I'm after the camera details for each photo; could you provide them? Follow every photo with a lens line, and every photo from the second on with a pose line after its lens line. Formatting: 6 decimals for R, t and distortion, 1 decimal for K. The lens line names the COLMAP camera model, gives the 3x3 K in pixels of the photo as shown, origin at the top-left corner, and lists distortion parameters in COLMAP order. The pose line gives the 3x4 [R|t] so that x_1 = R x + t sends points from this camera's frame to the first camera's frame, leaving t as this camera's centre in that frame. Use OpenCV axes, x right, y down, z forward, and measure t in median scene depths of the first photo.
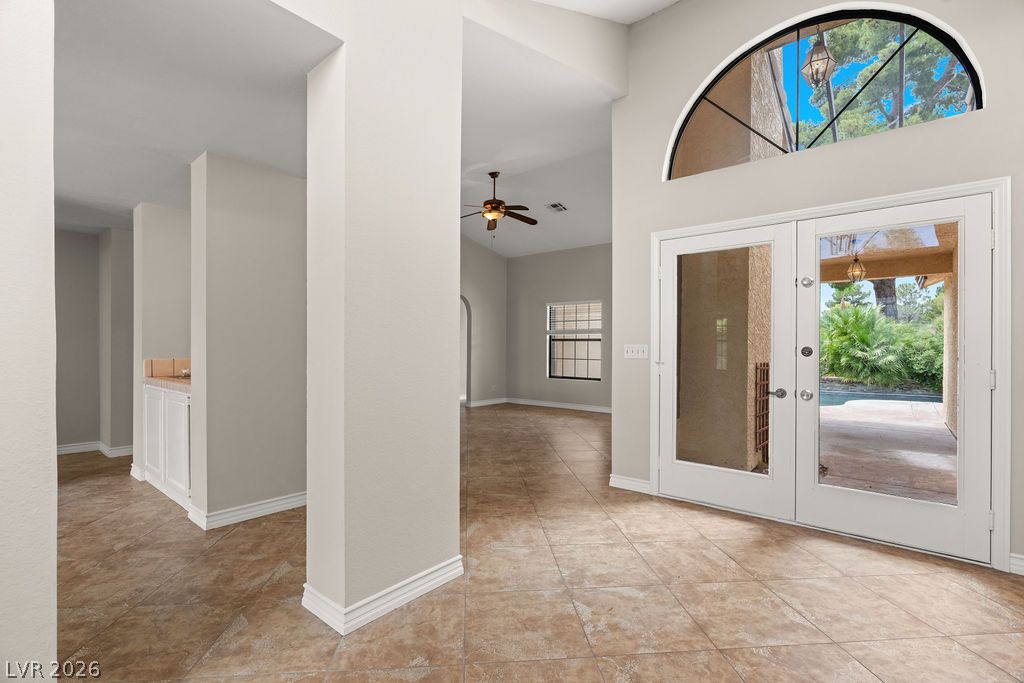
lens RADIAL K [[459.2, 0, 511.2], [0, 459.2, 345.3], [0, 0, 1]] dist [-0.008814, 0.000340]
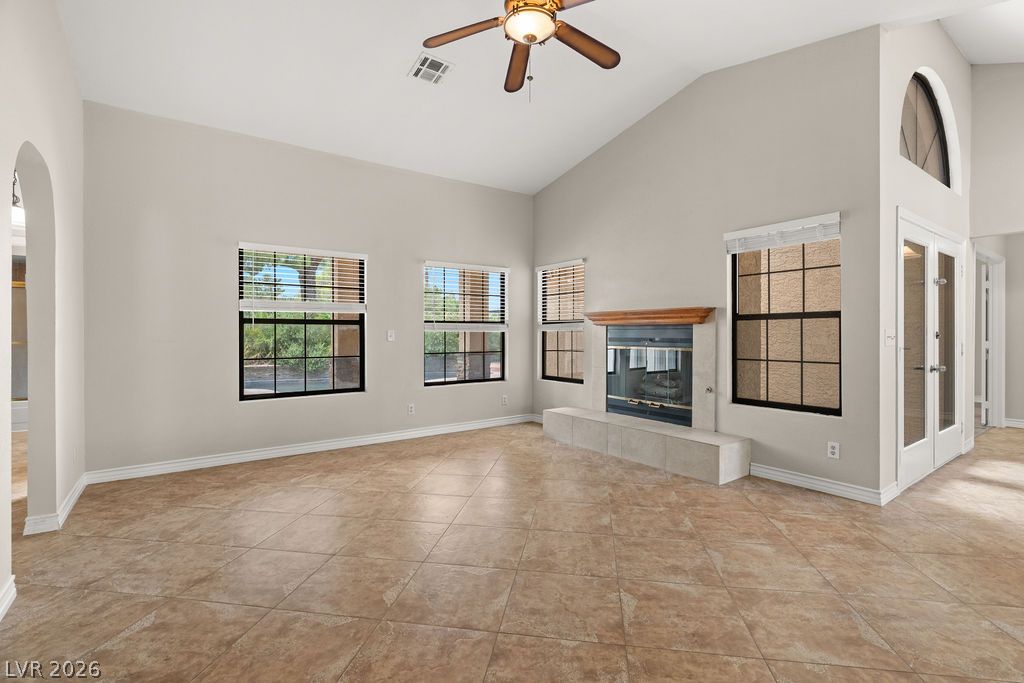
lens RADIAL K [[467.7, 0, 513.3], [0, 467.7, 334.4], [0, 0, 1]] dist [-0.011004, 0.004662]
pose [[0.246509, -0.005032, 0.969128, -1.075412], [0.000892, 0.999987, 0.004966, -0.000607], [-0.969140, -0.000360, 0.246510, 2.091513]]
